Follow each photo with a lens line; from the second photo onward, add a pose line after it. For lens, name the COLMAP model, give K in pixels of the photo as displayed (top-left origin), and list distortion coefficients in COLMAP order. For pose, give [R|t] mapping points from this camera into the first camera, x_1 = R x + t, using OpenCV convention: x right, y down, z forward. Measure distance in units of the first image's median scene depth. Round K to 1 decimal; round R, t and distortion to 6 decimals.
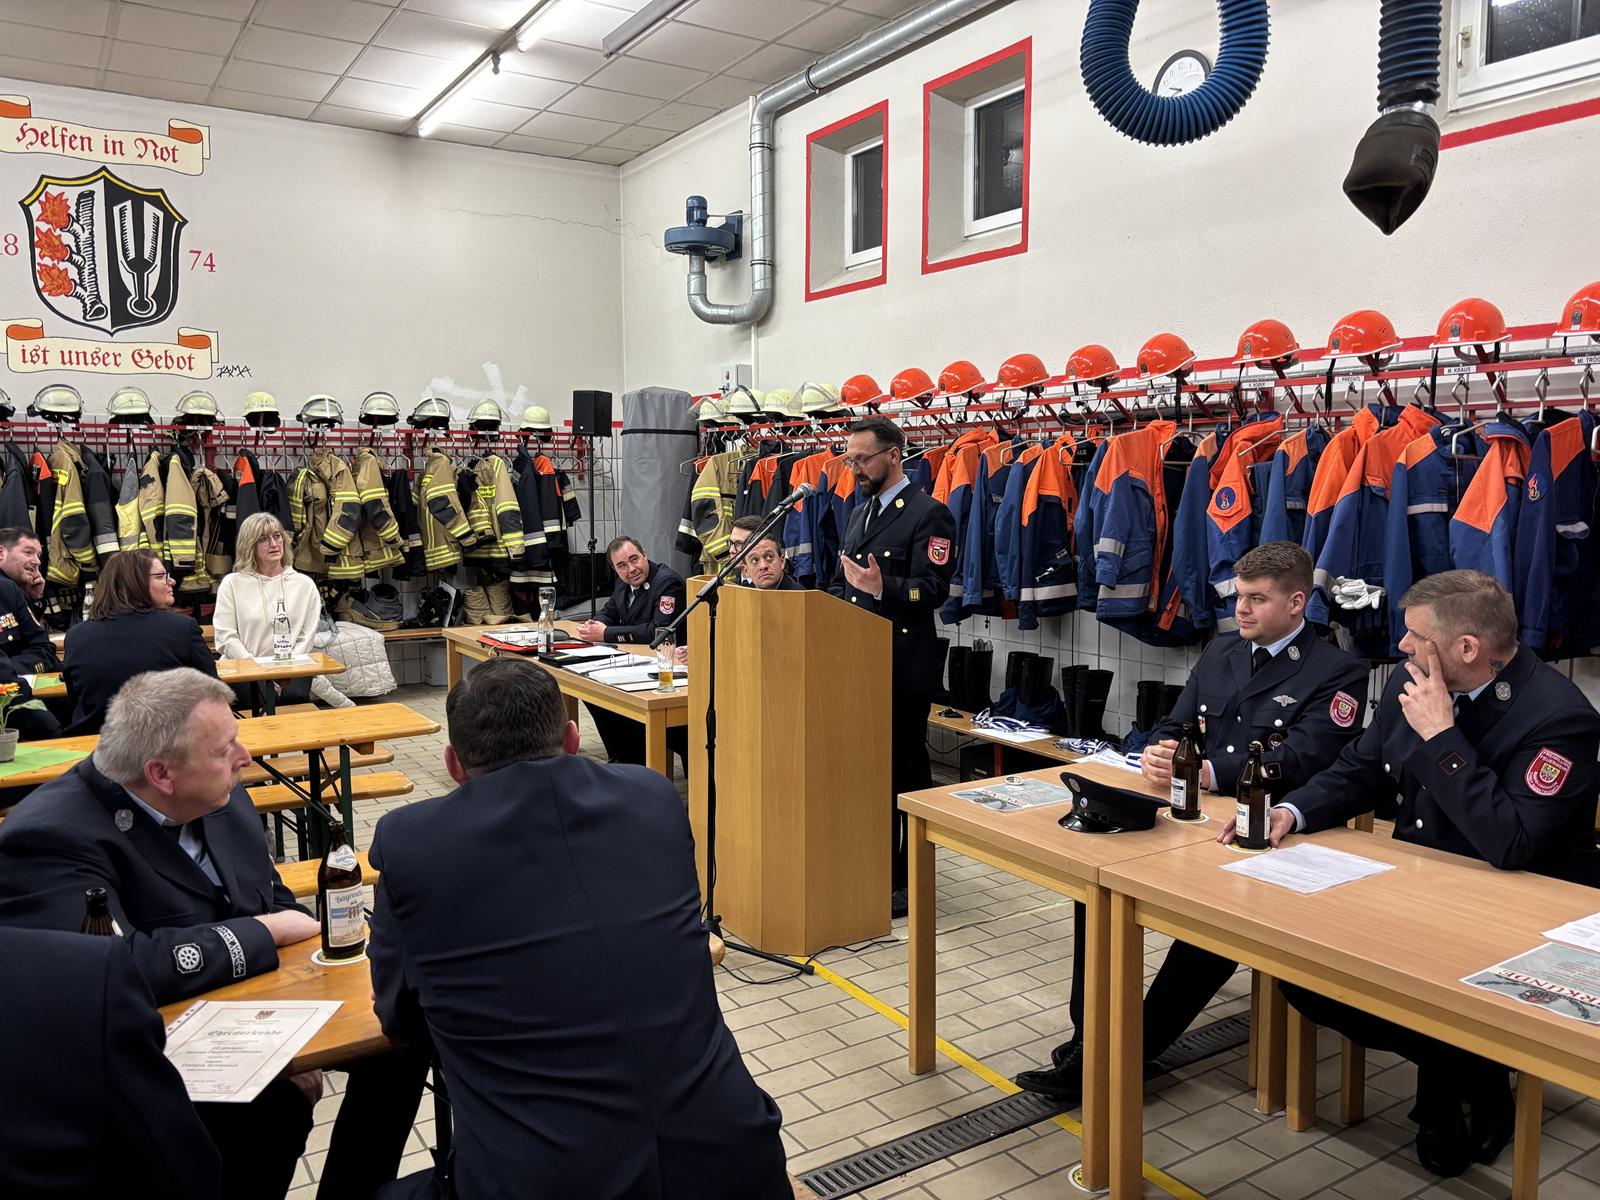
lens RADIAL K [[1217.6, 0, 799.4], [0, 1217.6, 604.4], [0, 0, 1]] dist [0.065386, -0.079883]
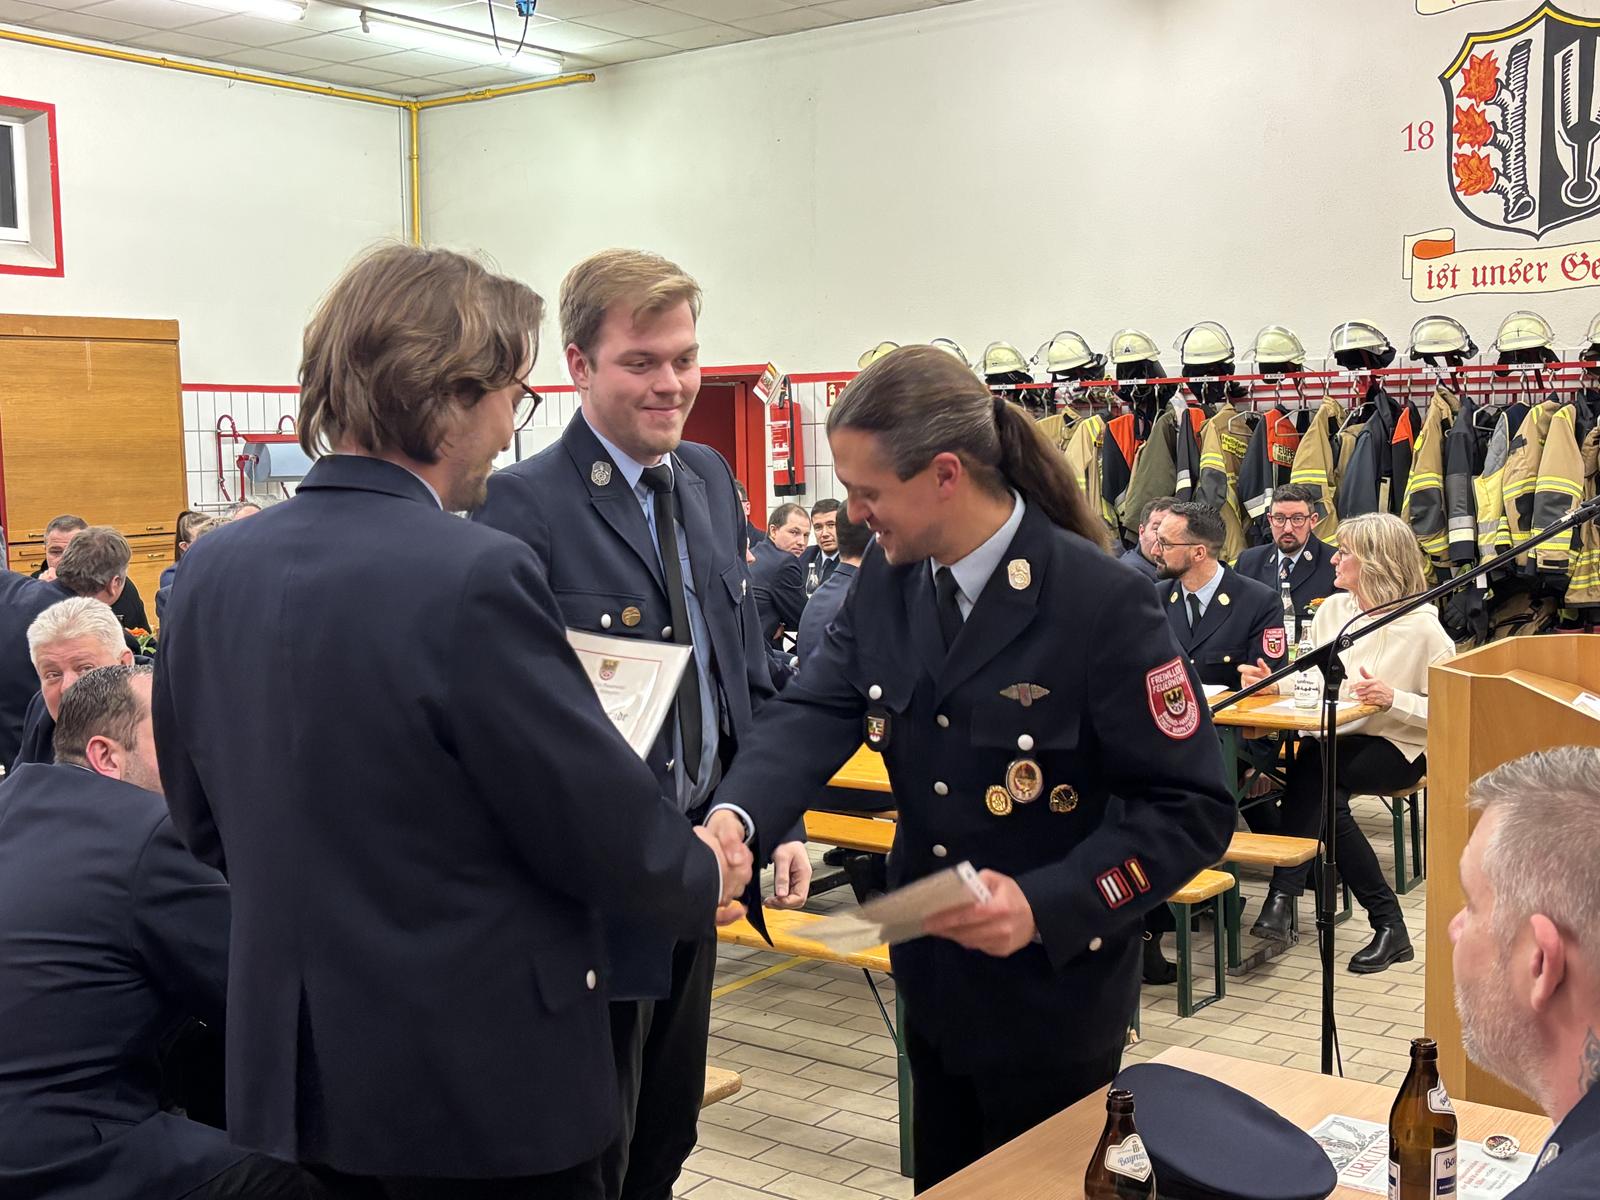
lens RADIAL K [[1889.1, 0, 792.4], [0, 1889.1, 601.3], [0, 0, 1]] dist [0.034990, 0.000000]
pose [[0.350617, 0.074364, -0.933562, 0.342471], [-0.077764, 0.995712, 0.050109, -0.032048], [0.933285, 0.055029, 0.354896, 0.227829]]
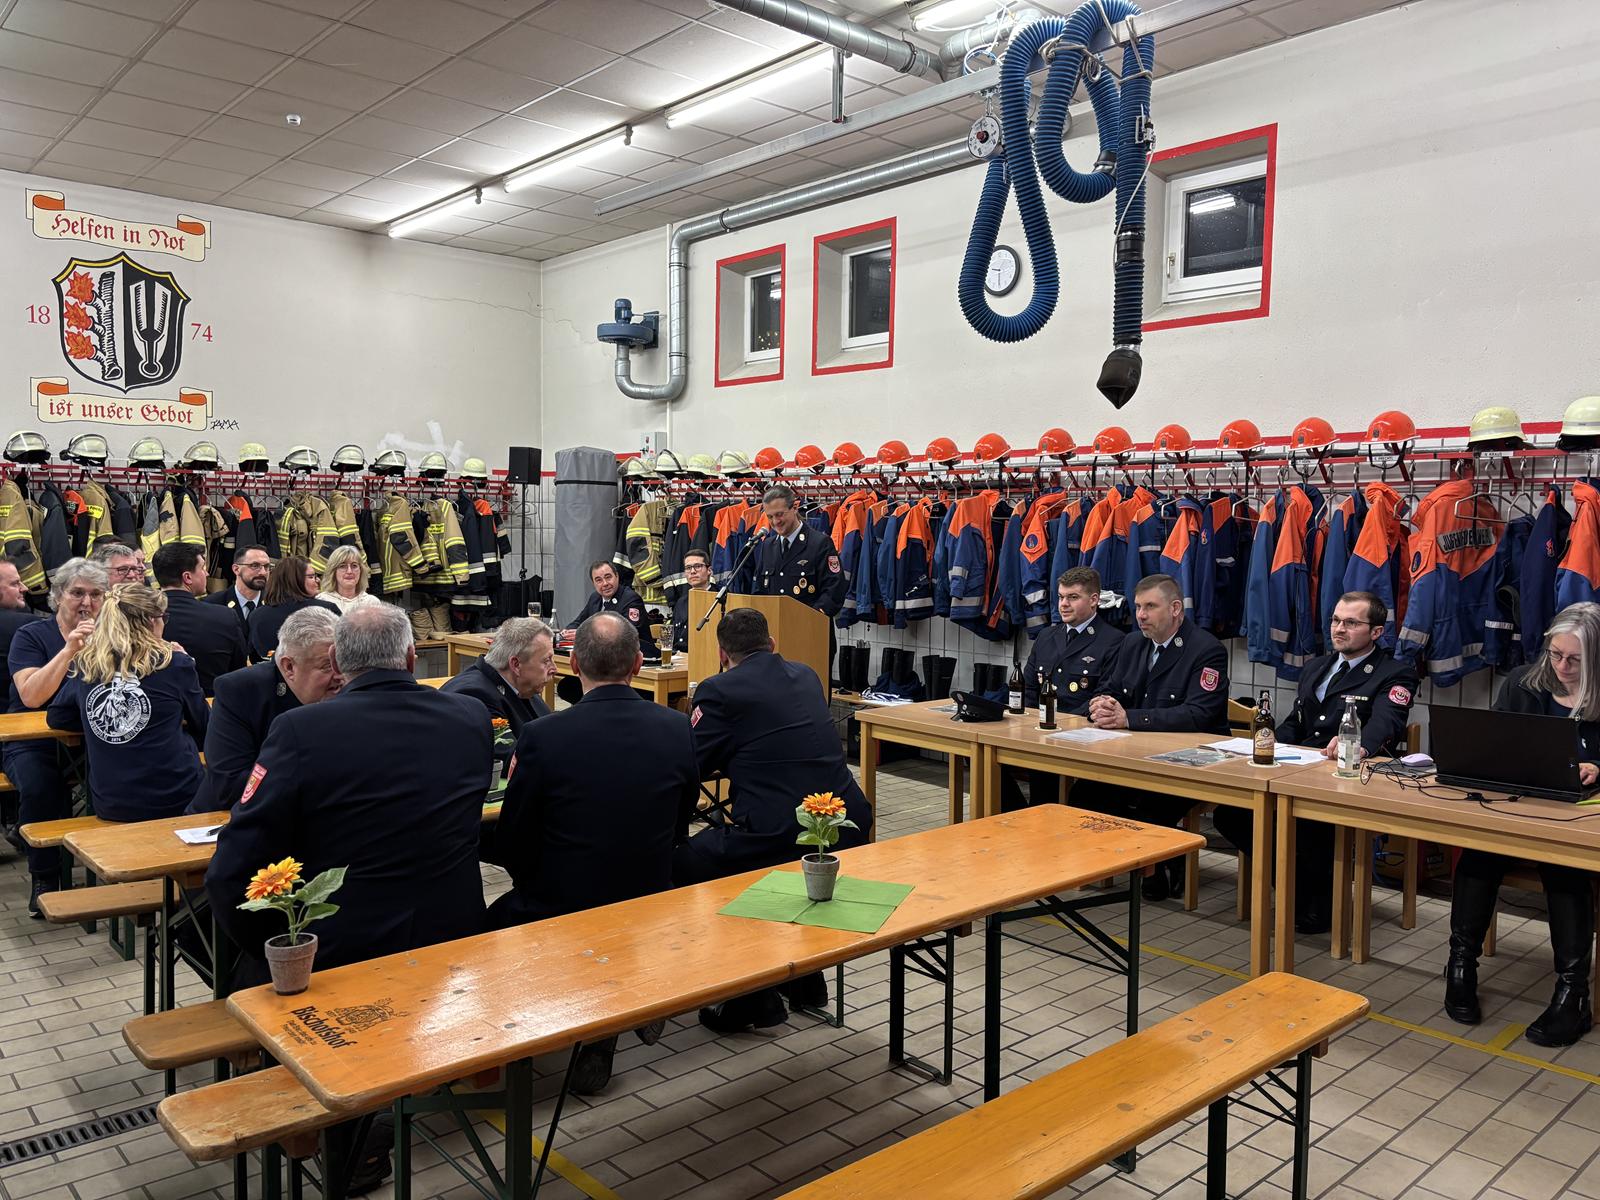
lens RADIAL K [[1217.6, 0, 804.4], [0, 1217.6, 610.1], [0, 0, 1]] dist [0.065386, -0.079883]
pose [[0.985782, 0.004636, 0.167964, -0.115686], [0.000494, 0.999535, -0.030487, 0.028134], [-0.168027, 0.030136, 0.985322, -0.280293]]
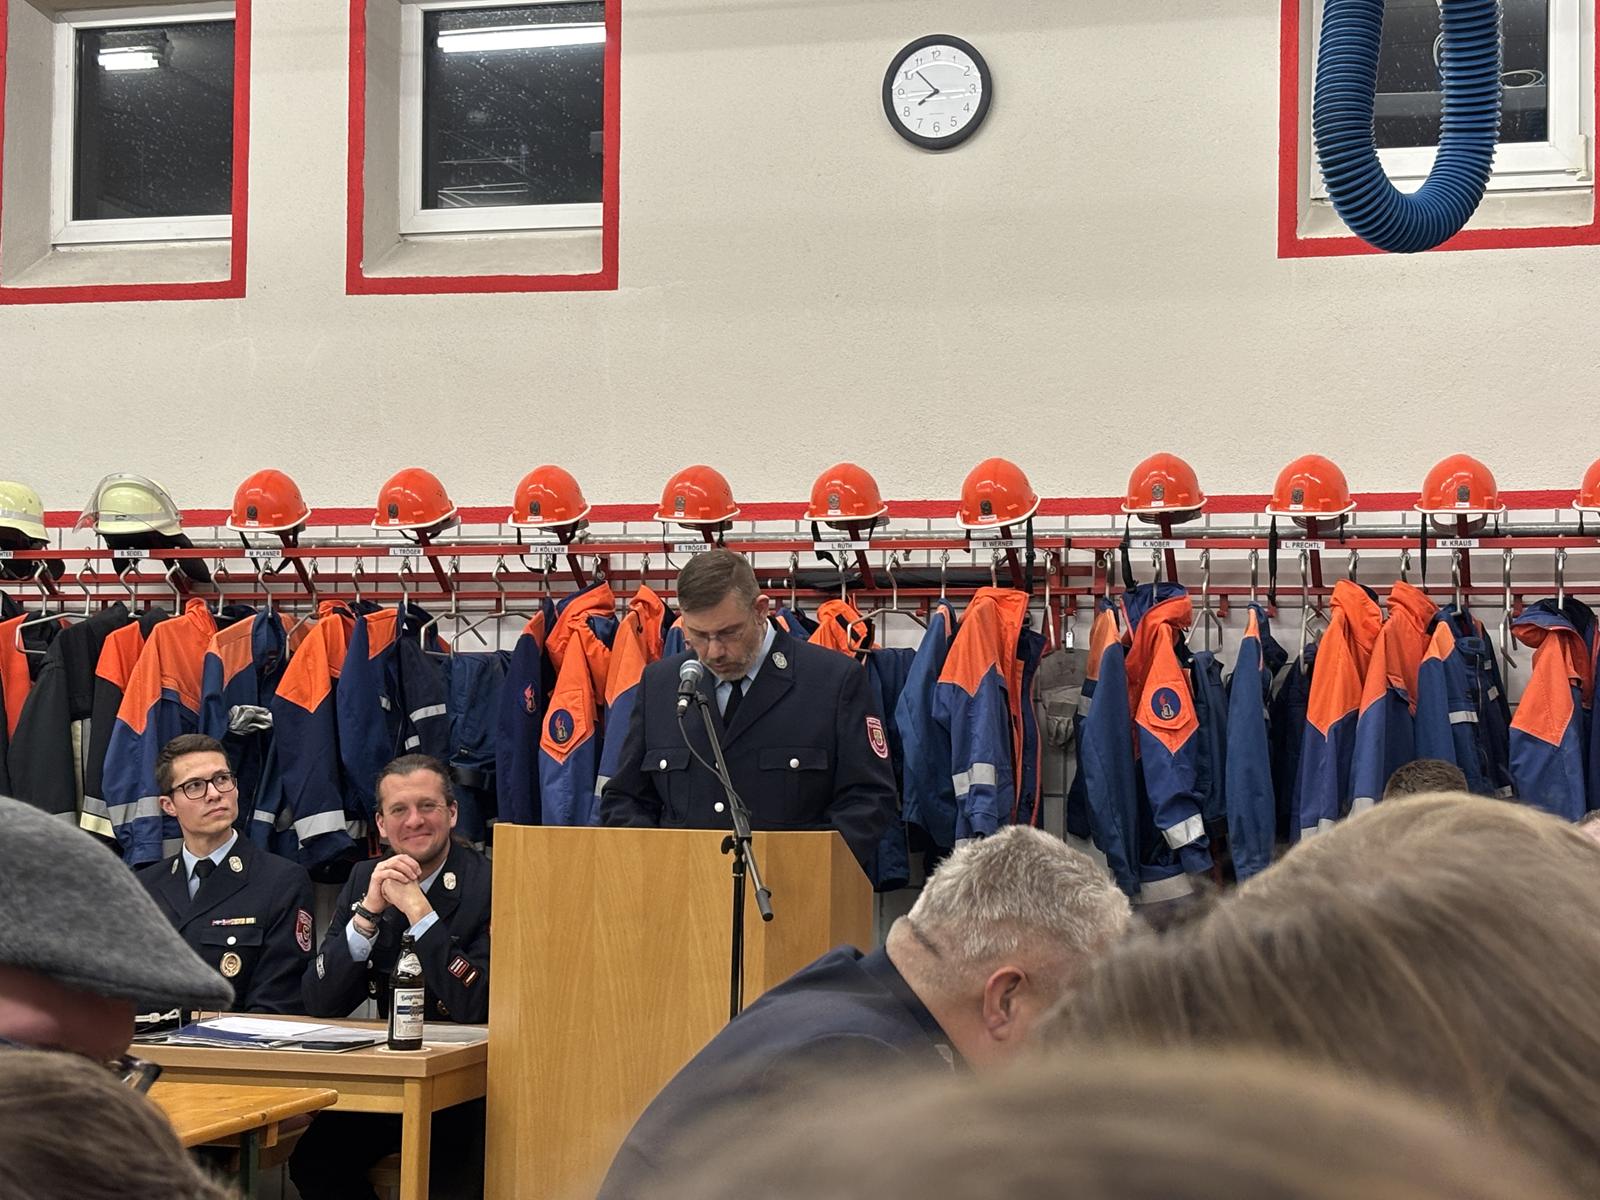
lens RADIAL K [[2978.9, 0, 804.4], [0, 2978.9, 609.2], [0, 0, 1]] dist [0.163803, 0.000000]
pose [[0.748701, 0.039998, 0.661700, -0.521755], [0.054392, 0.991106, -0.121453, 0.030507], [-0.660673, 0.126923, 0.739866, -0.066580]]
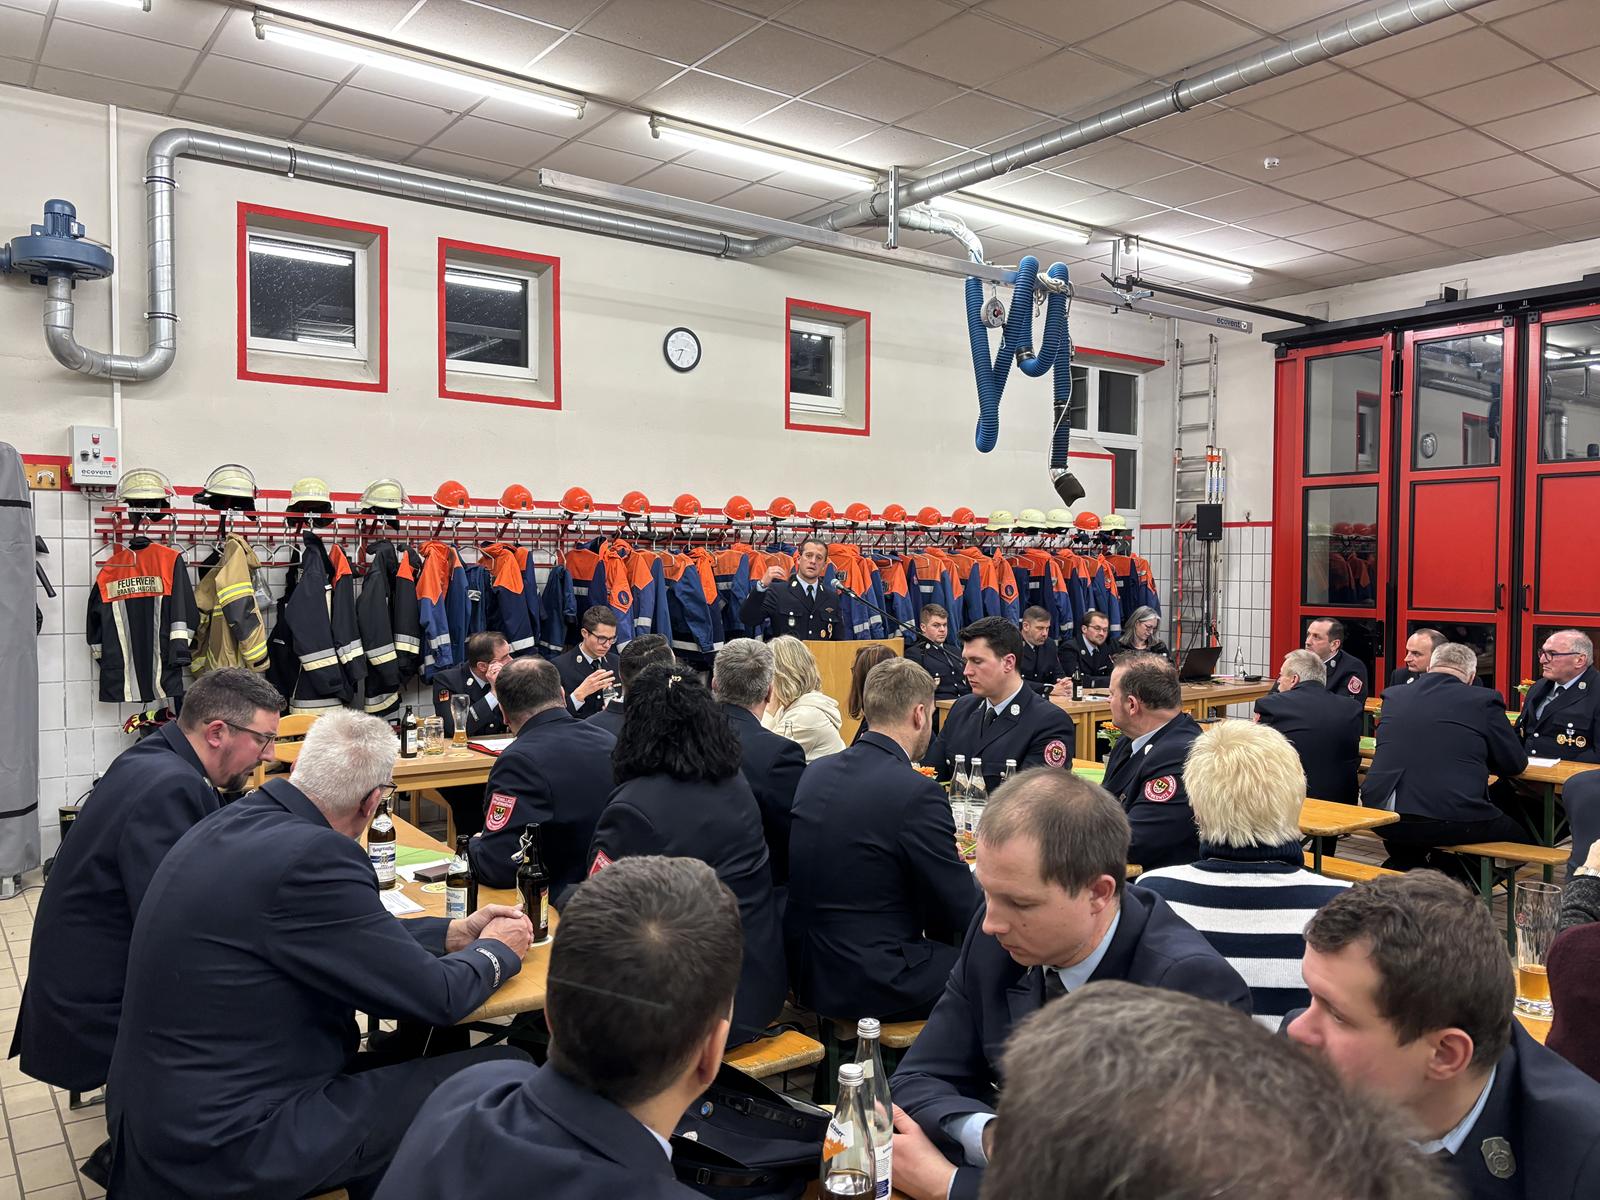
lens RADIAL K [[1217.6, 0, 797.0], [0, 1217.6, 590.4], [0, 0, 1]] dist [0.065386, -0.079883]
pose [[-0.077681, -0.018098, 0.996814, -0.925704], [0.094338, 0.995216, 0.025421, -0.074059], [-0.992505, 0.096012, -0.075602, 0.661699]]
